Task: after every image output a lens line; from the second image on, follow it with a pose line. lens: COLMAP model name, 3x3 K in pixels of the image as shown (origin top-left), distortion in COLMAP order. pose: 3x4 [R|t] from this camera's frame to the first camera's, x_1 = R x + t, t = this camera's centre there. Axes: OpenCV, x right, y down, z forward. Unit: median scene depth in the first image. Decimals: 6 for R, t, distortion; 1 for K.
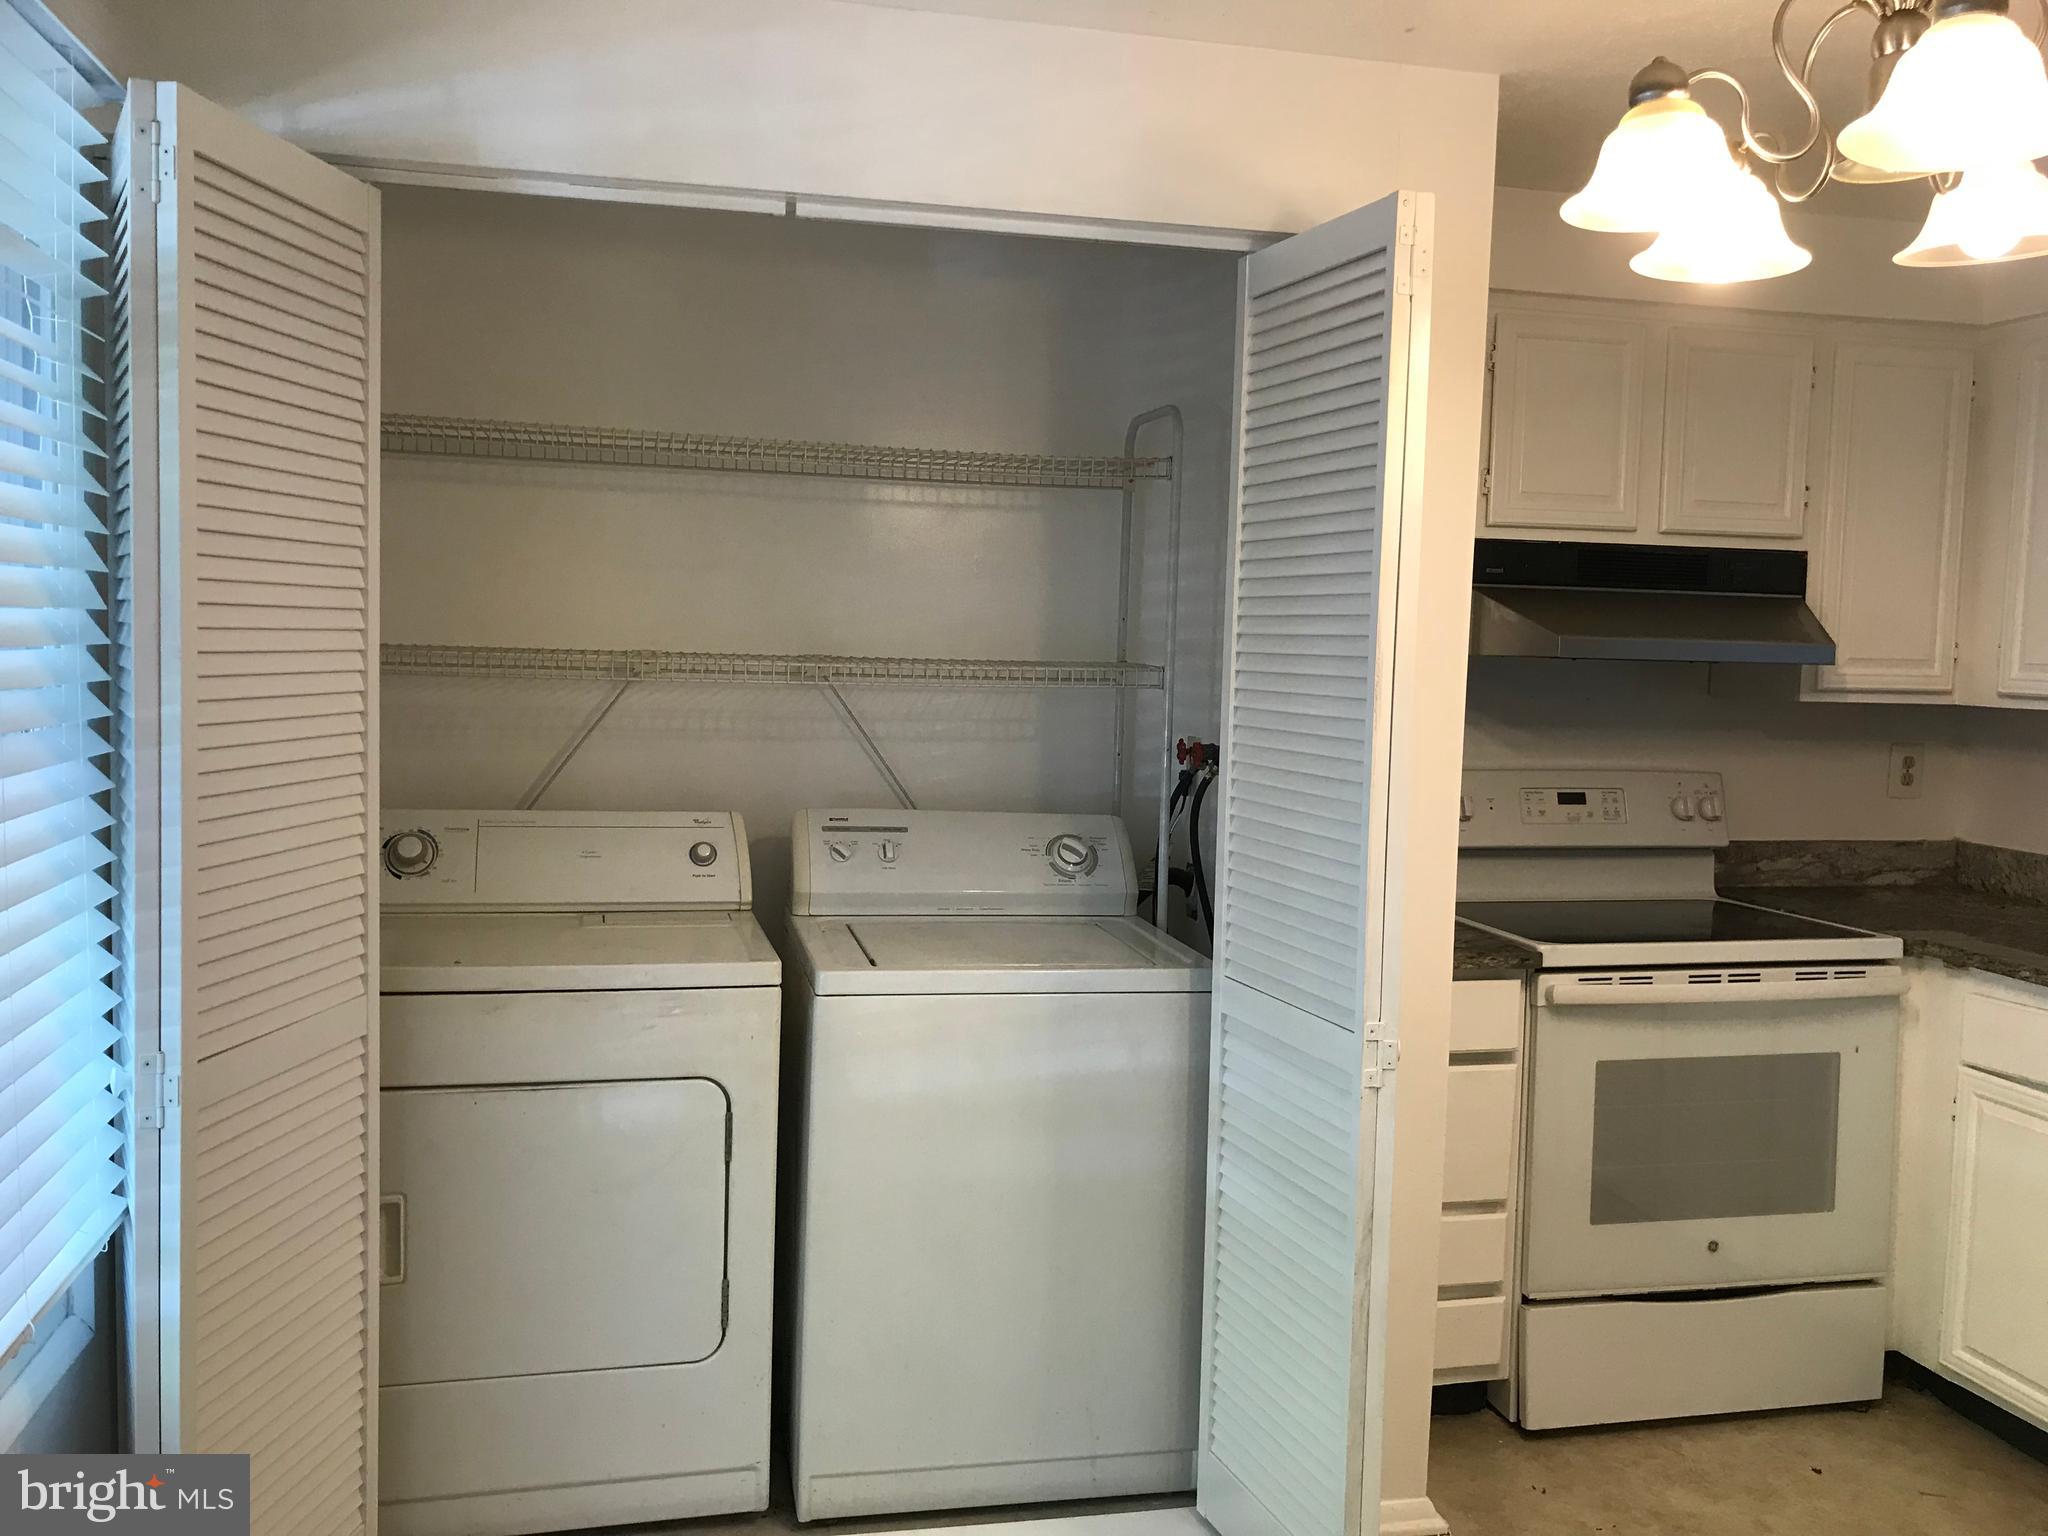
lens RADIAL K [[1672.8, 0, 1018.0], [0, 1672.8, 750.1], [0, 0, 1]] dist [0.043962, -0.054900]
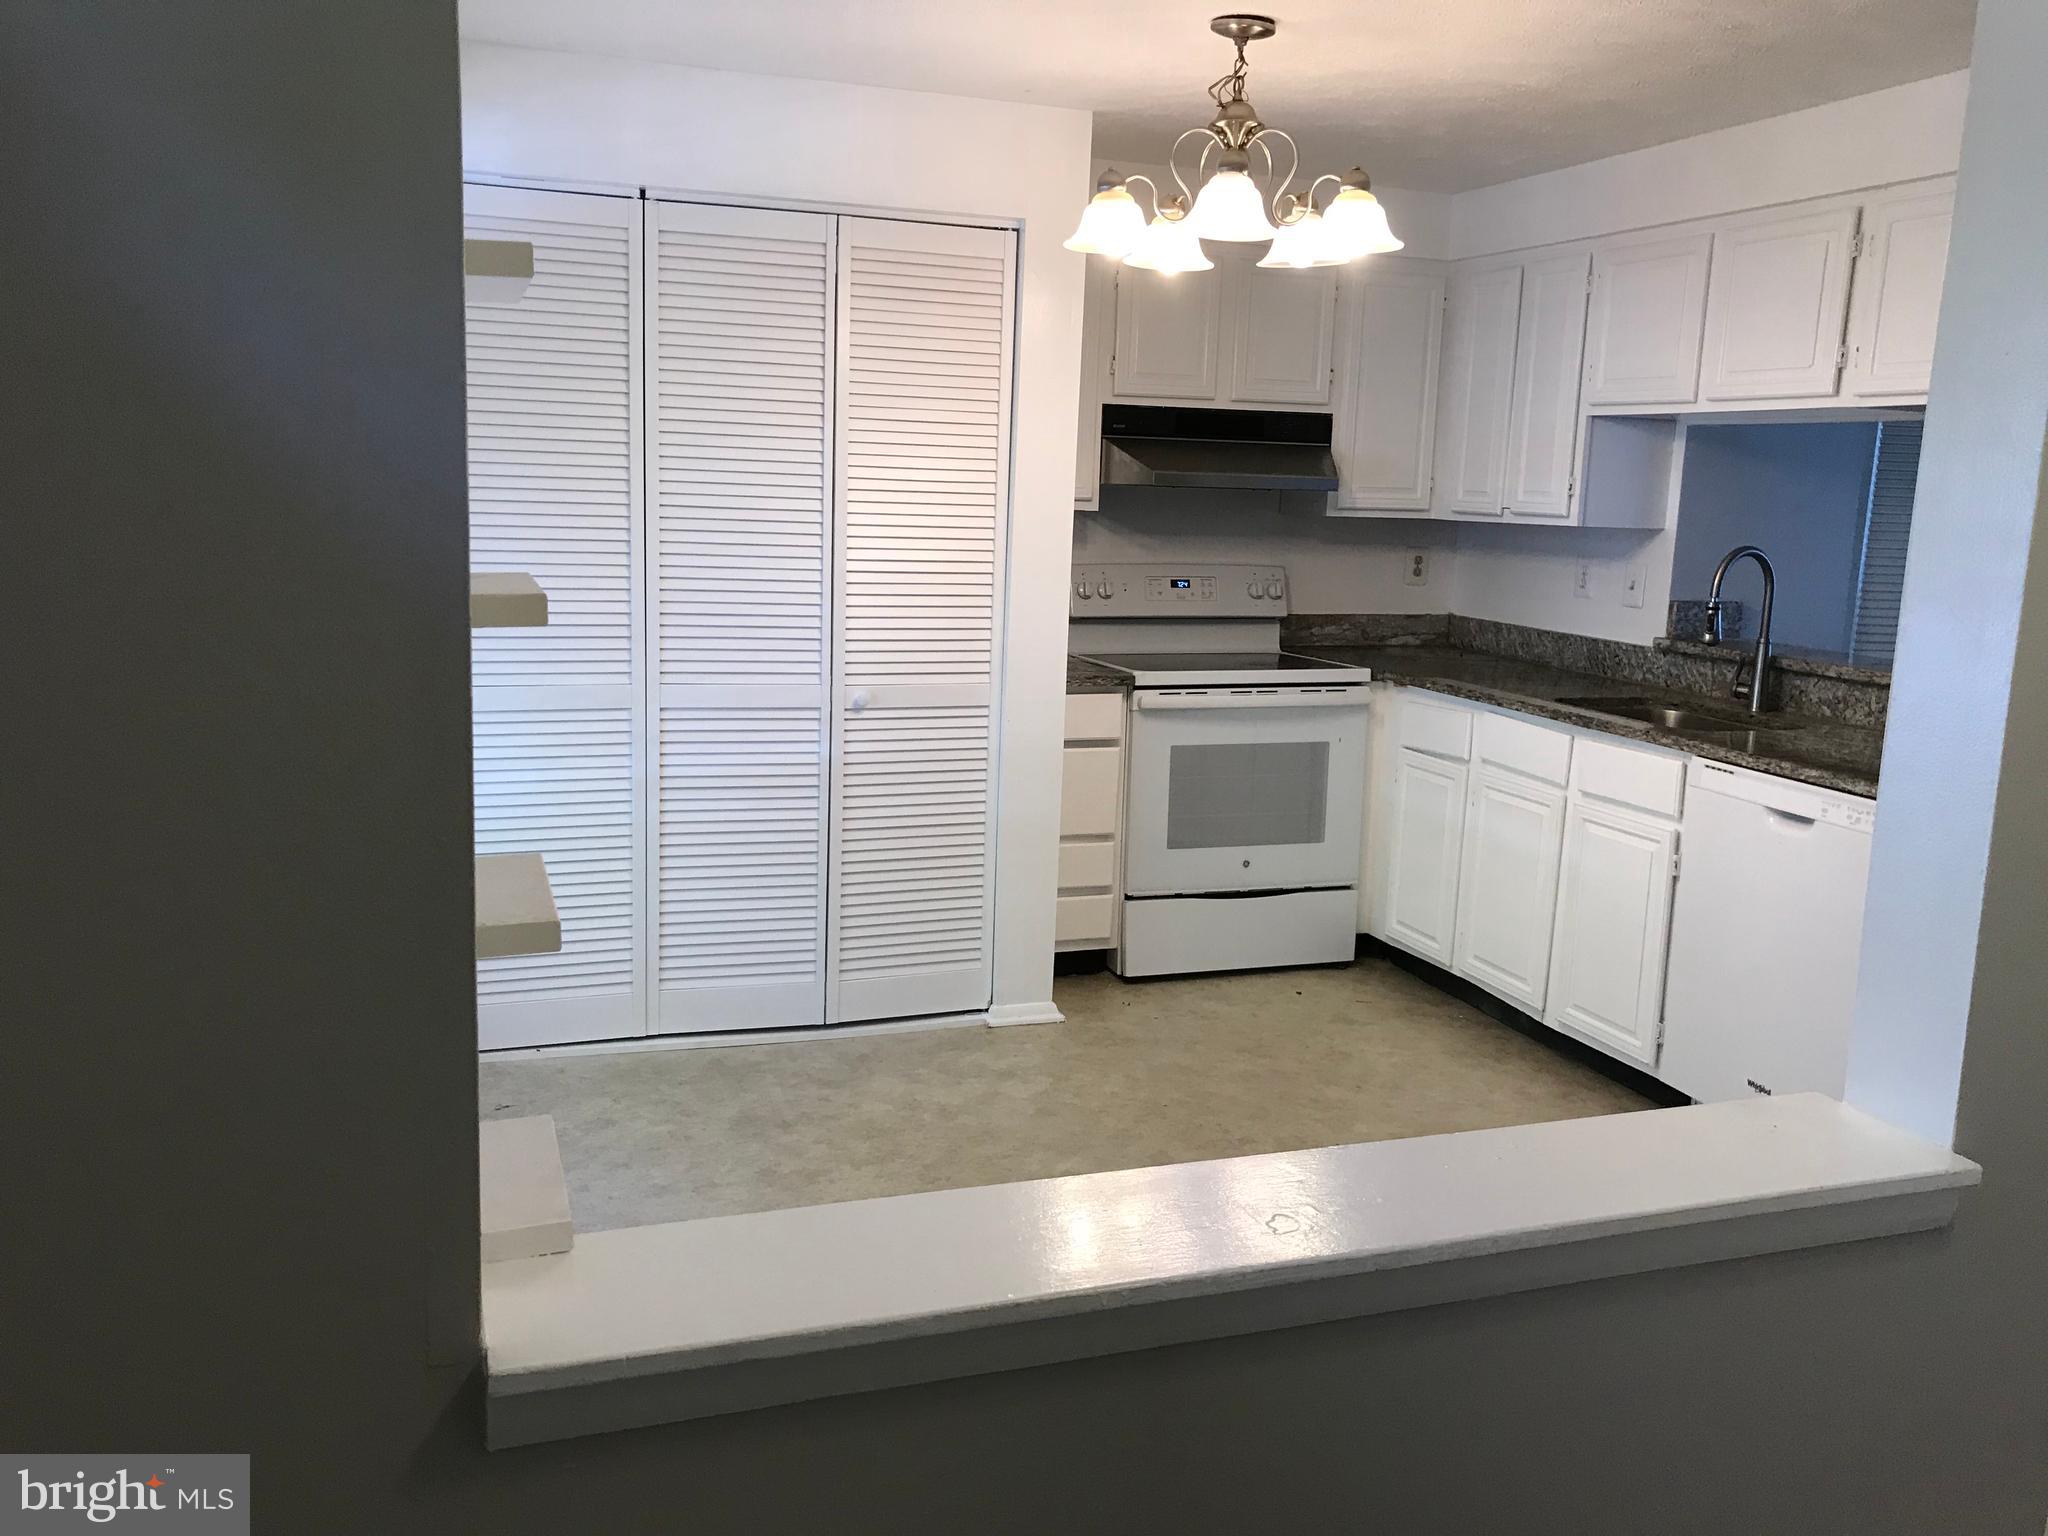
lens RADIAL K [[1676.1, 0, 1024.0], [0, 1676.1, 768.0], [0, 0, 1]] dist [0.061036, -0.115786]
pose [[0.993382, -0.013070, 0.114115, 0.027155], [0.000454, 0.993943, 0.109895, 0.032064], [-0.114861, -0.109116, 0.987371, -0.512014]]
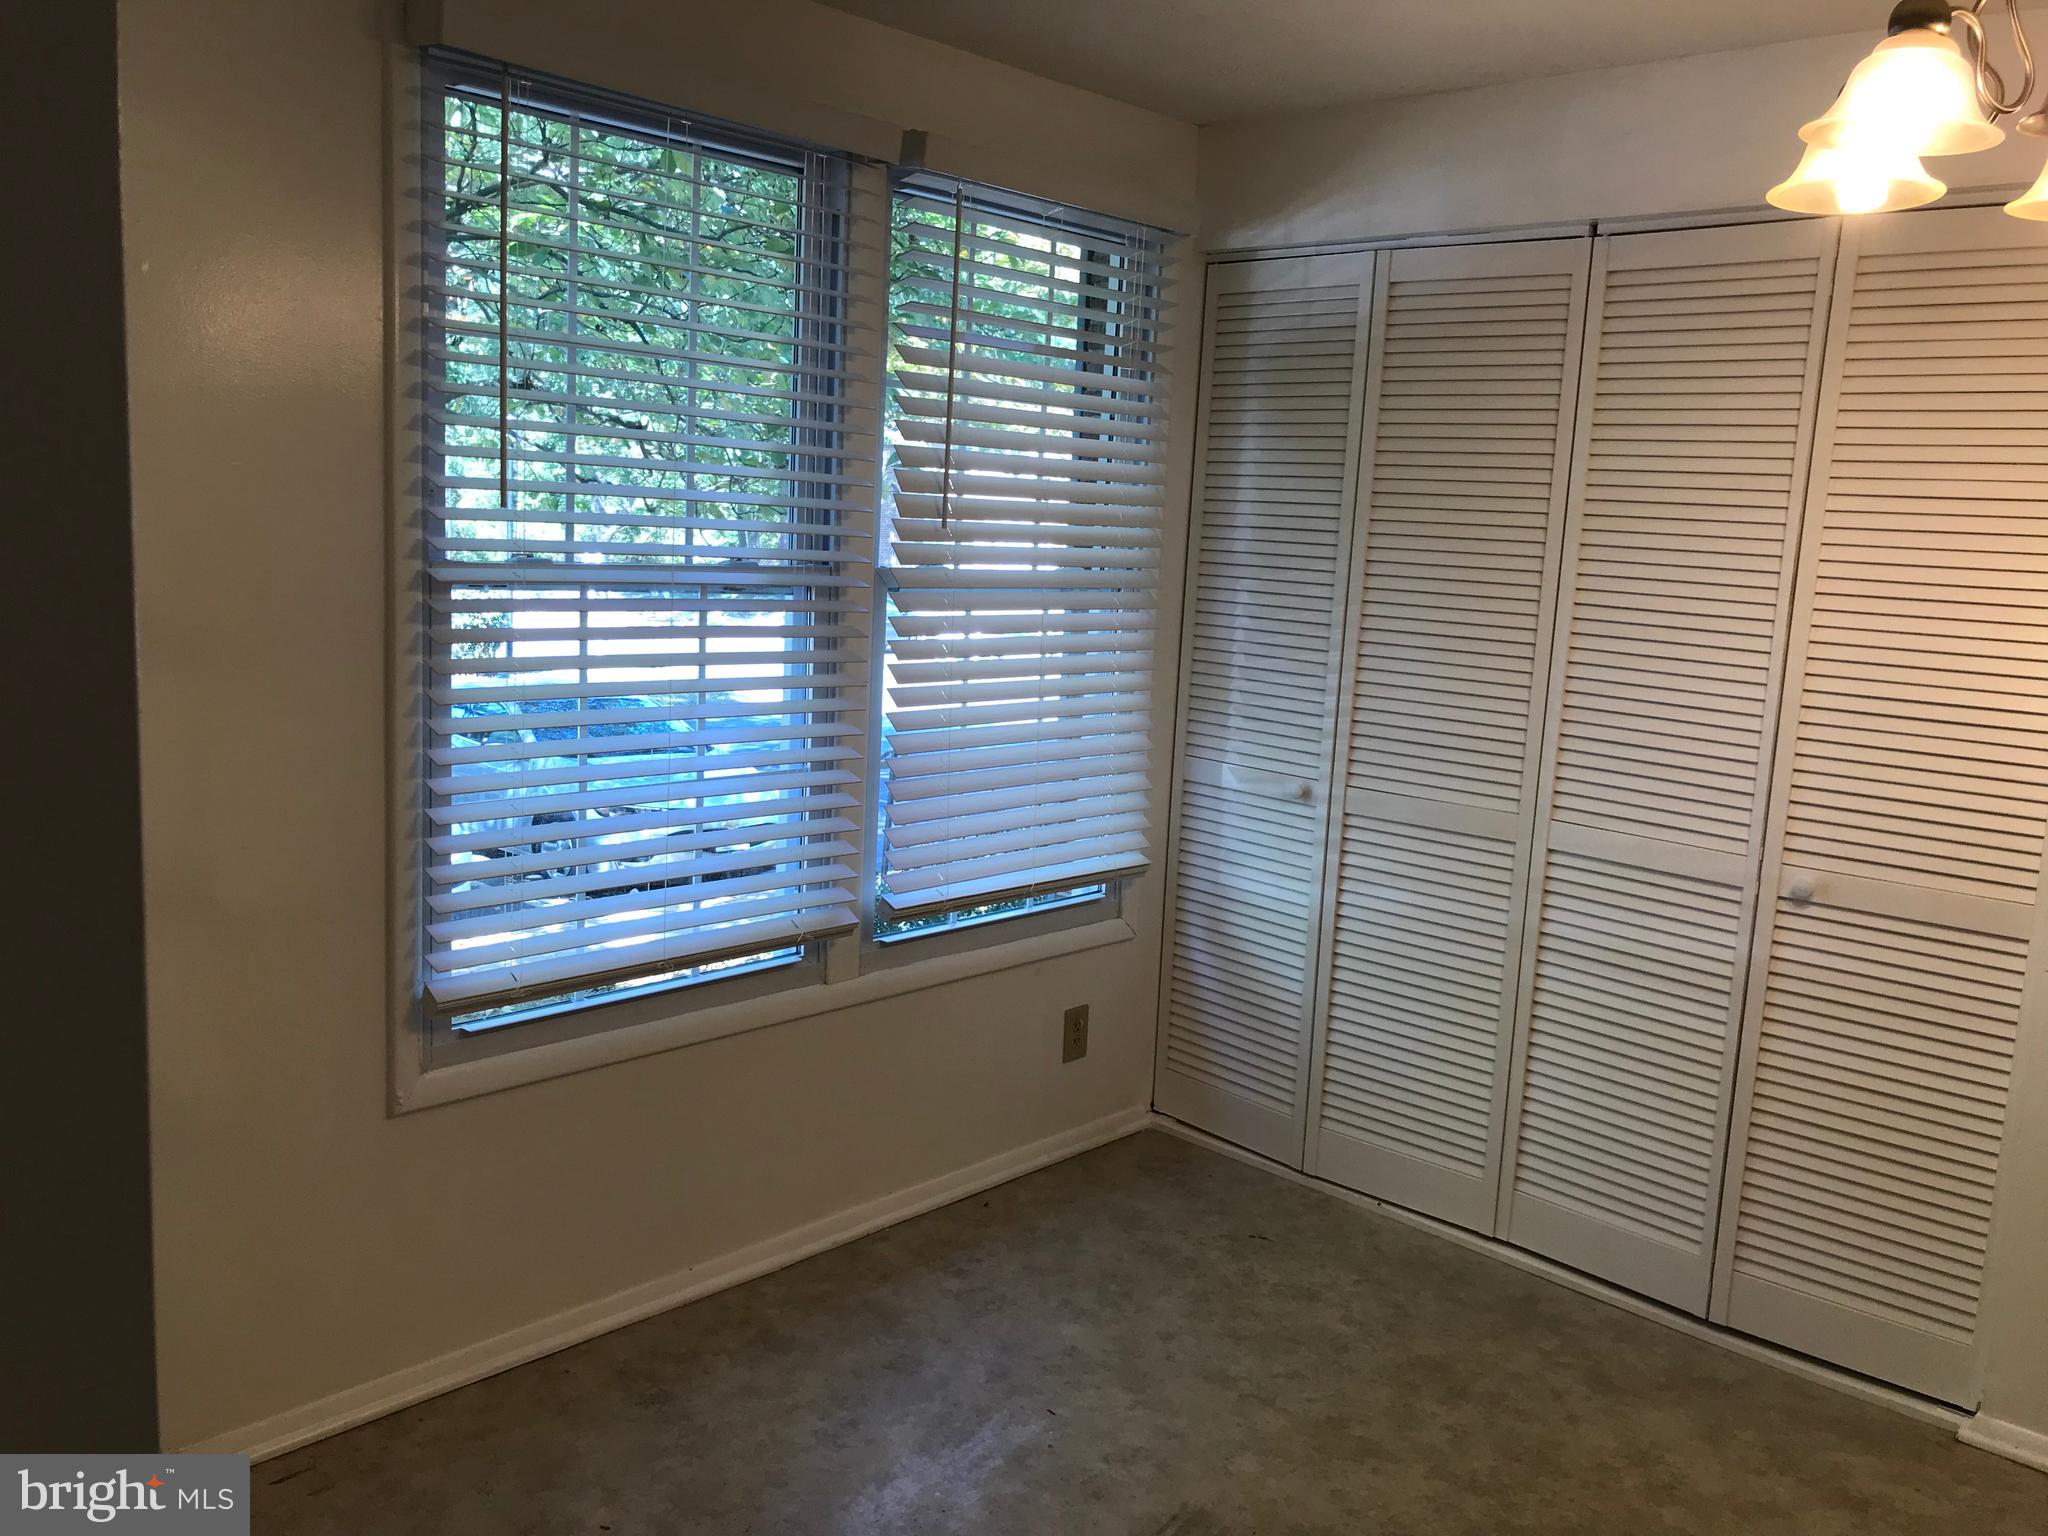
lens RADIAL K [[1688.3, 0, 1024.0], [0, 1688.3, 768.0], [0, 0, 1]] dist [0.043829, -0.048554]
pose [[0.554597, 0.125783, -0.822557, 0.575584], [-0.092735, 0.991694, 0.089122, 0.013594], [0.826935, 0.026853, 0.561655, -0.078973]]
